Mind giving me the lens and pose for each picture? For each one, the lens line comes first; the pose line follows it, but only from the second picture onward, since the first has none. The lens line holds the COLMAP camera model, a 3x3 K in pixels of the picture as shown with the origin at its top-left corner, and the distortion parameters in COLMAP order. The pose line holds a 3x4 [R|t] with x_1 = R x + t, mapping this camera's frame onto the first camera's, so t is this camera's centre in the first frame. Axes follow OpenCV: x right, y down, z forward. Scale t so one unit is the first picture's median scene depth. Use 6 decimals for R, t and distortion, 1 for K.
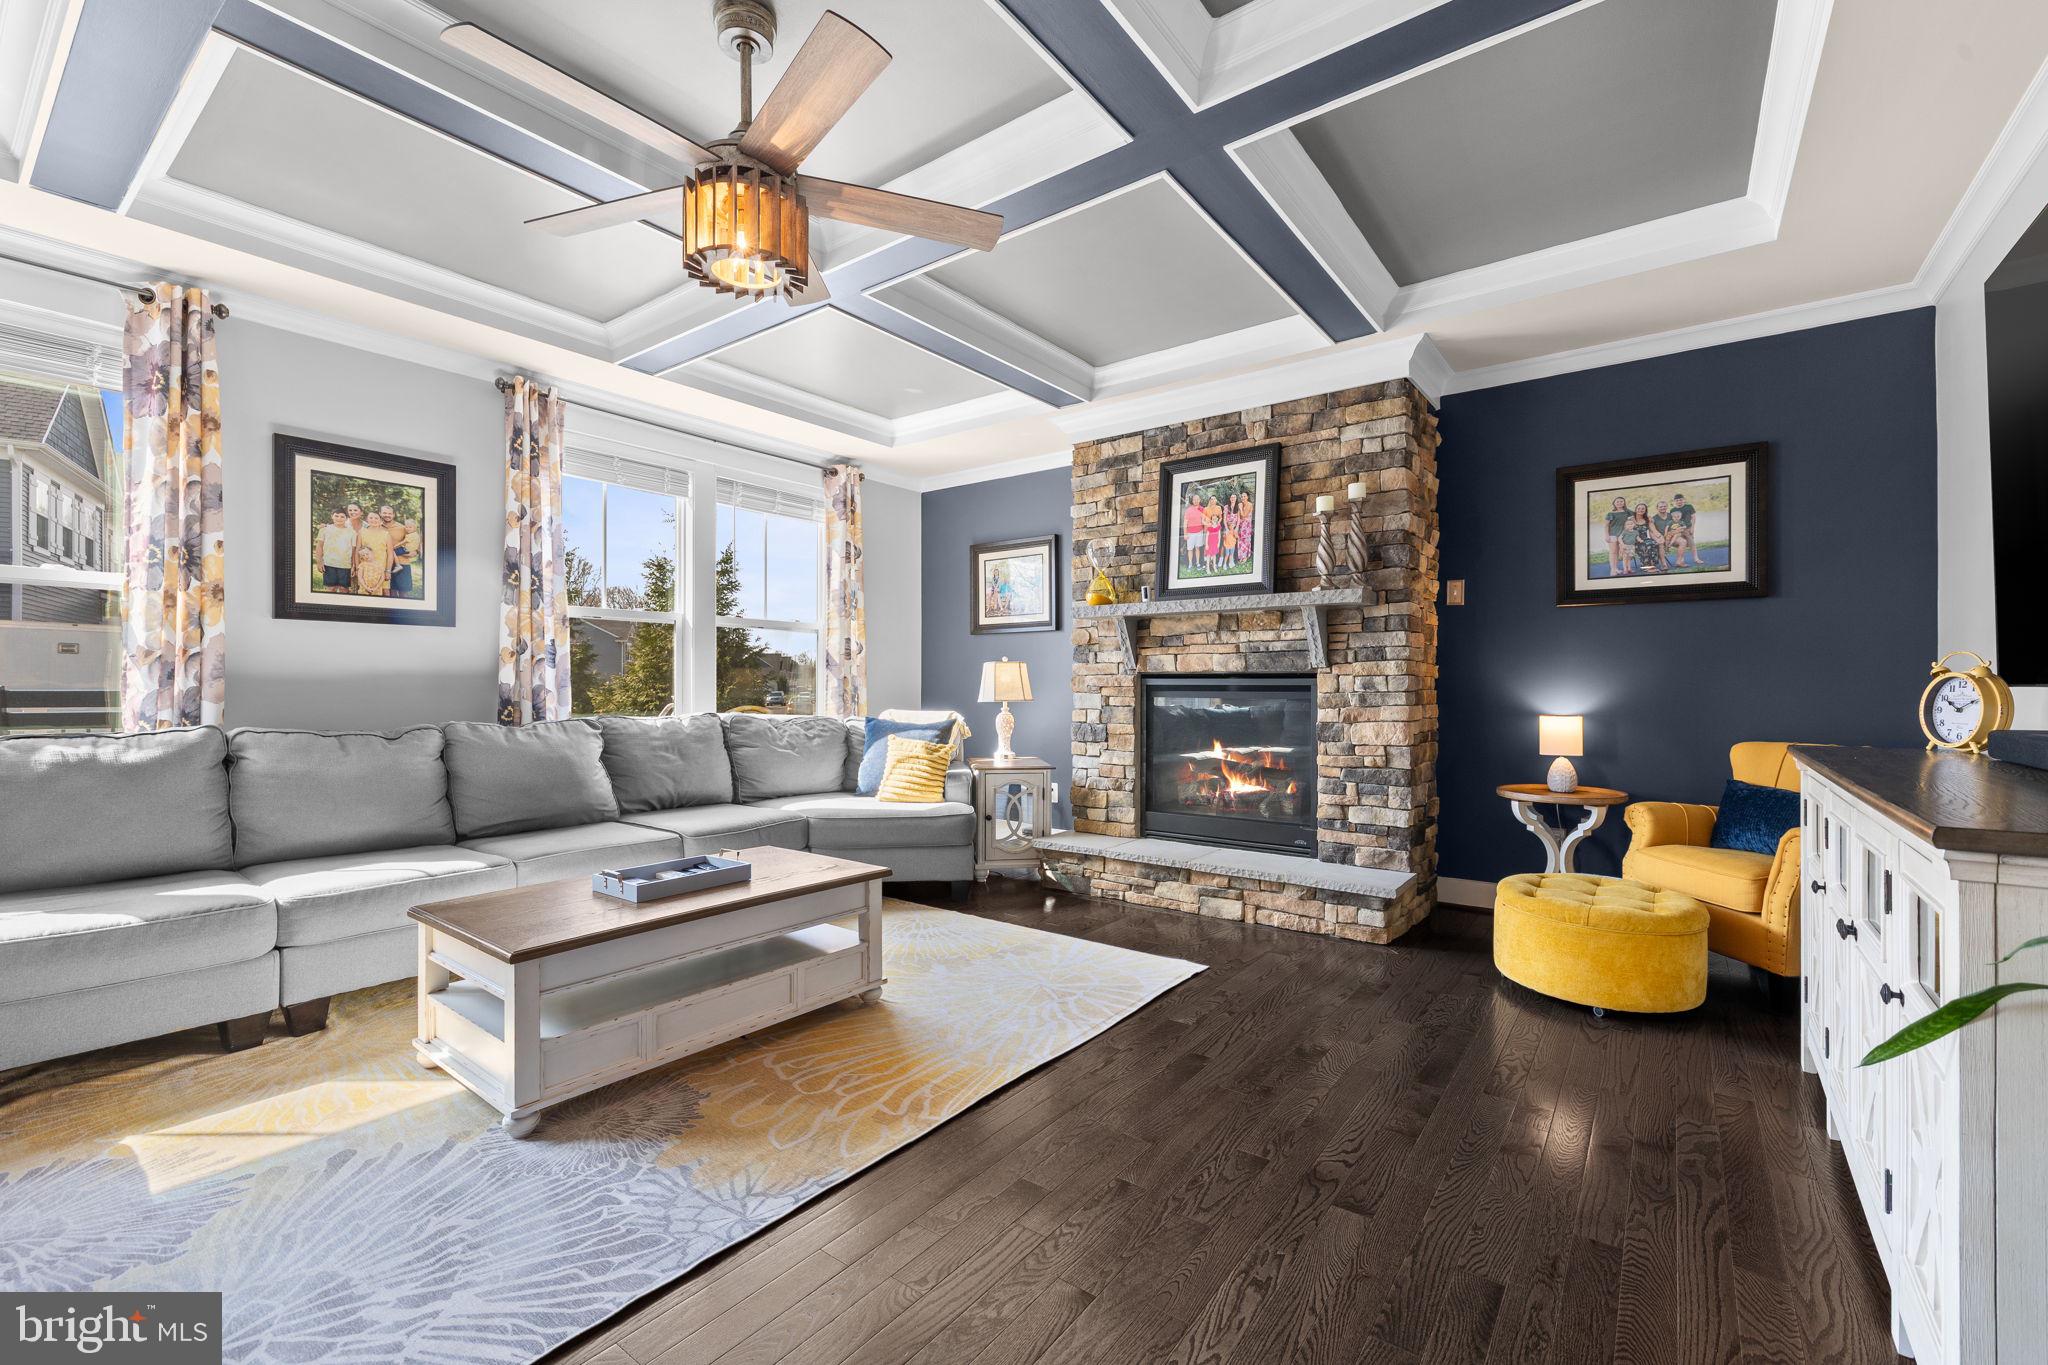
lens RADIAL K [[857.8, 0, 1024.0], [0, 857.8, 682.5], [0, 0, 1]] dist [-0.000523, -0.000160]
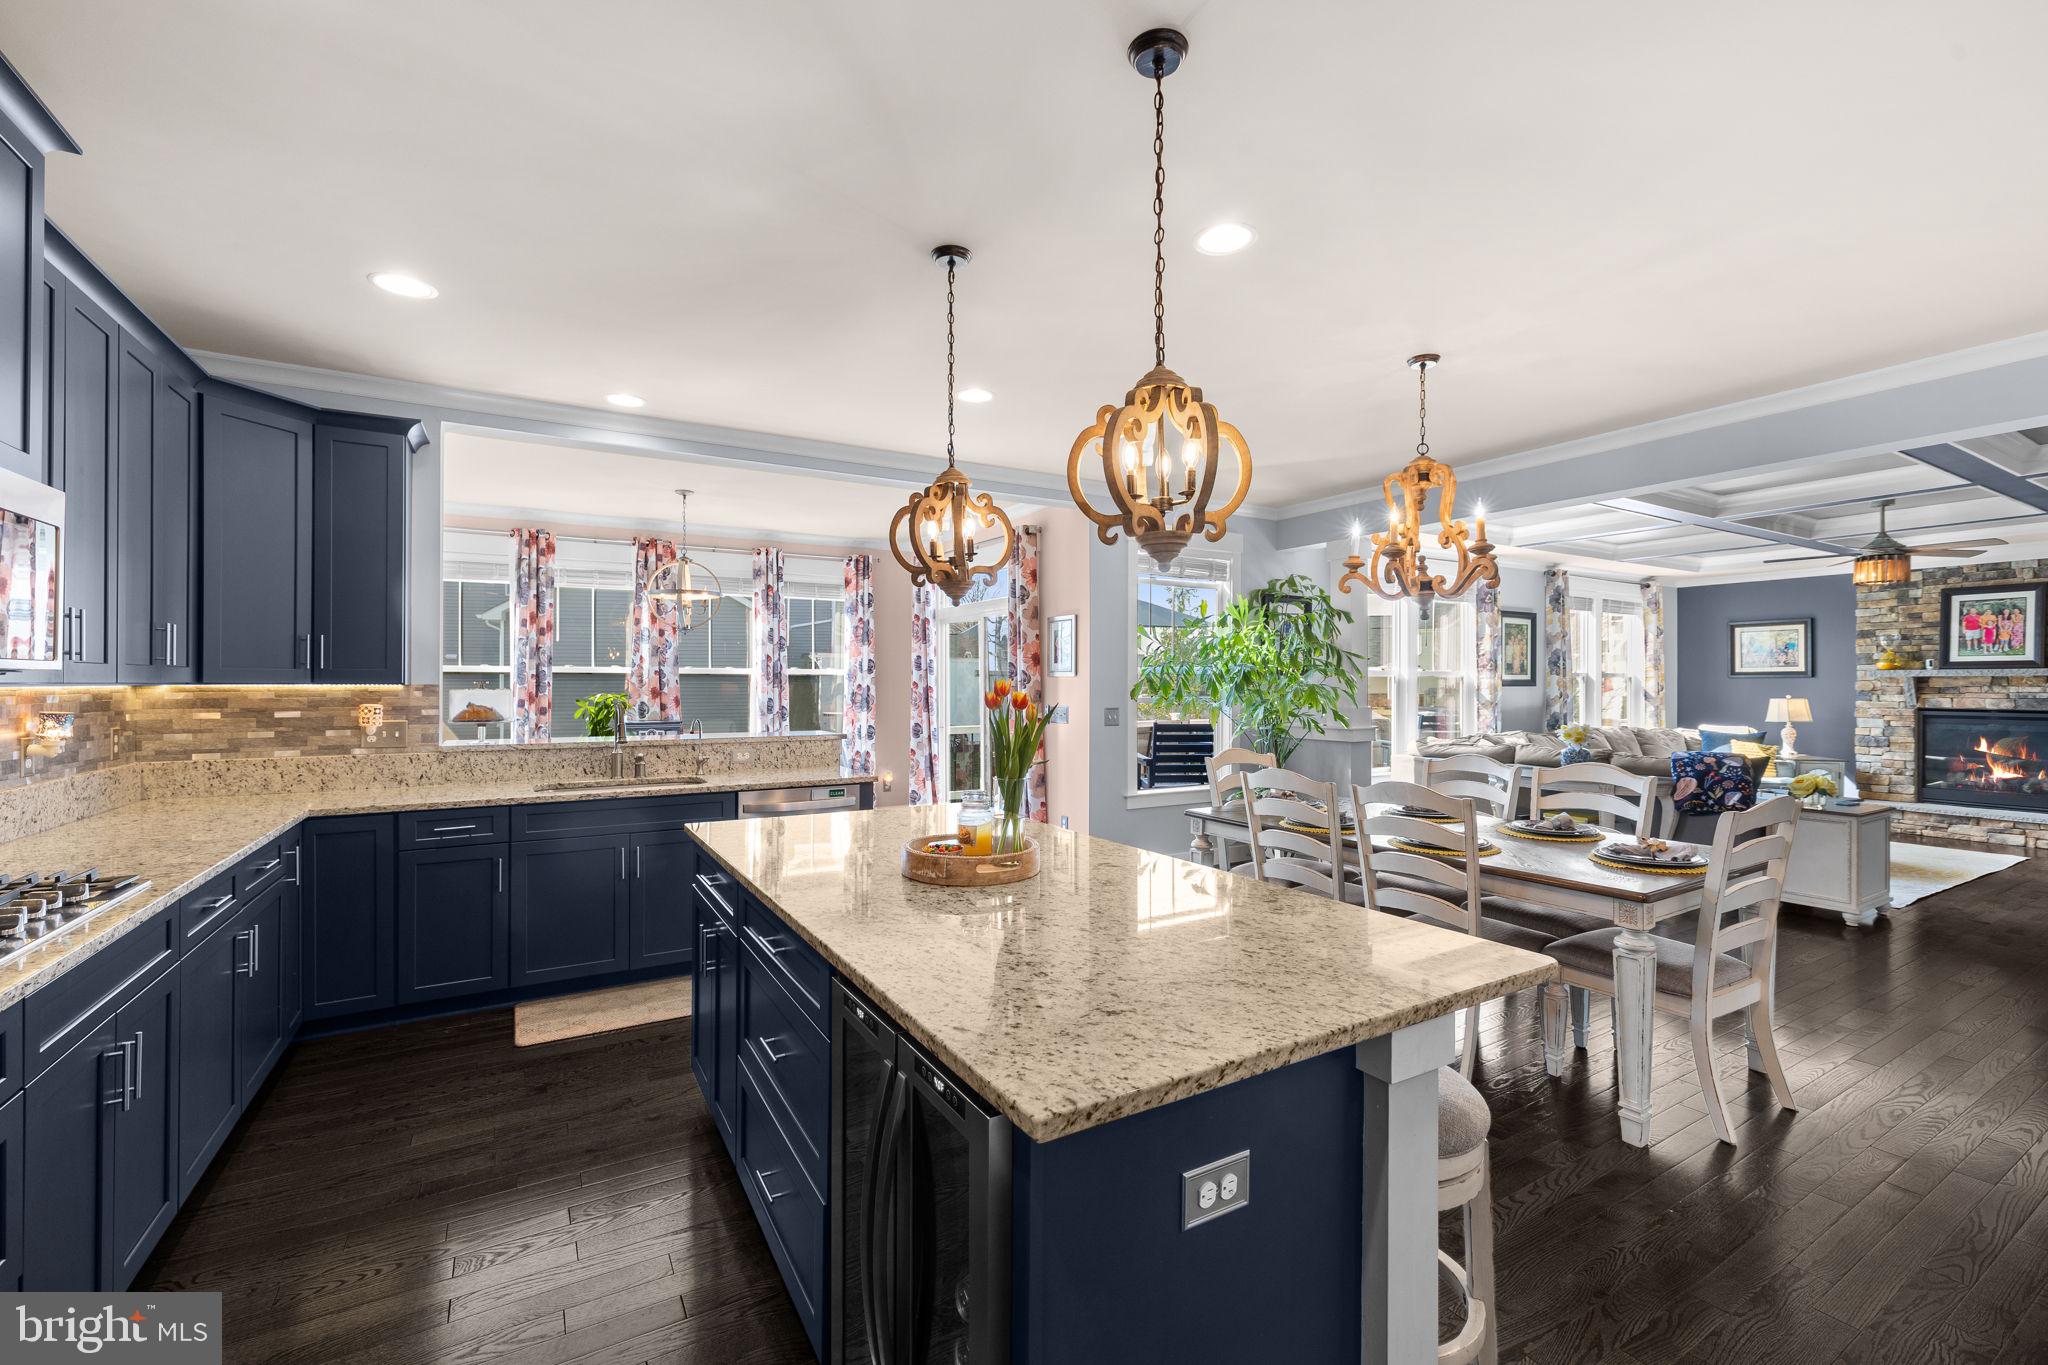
lens RADIAL K [[857.8, 0, 1024.0], [0, 857.8, 682.5], [0, 0, 1]] dist [-0.000523, -0.000160]
pose [[0.922590, -0.001061, -0.385781, -0.875056], [0.001364, 0.999999, 0.000513, -0.066356], [0.385780, -0.001000, 0.922590, -1.312205]]
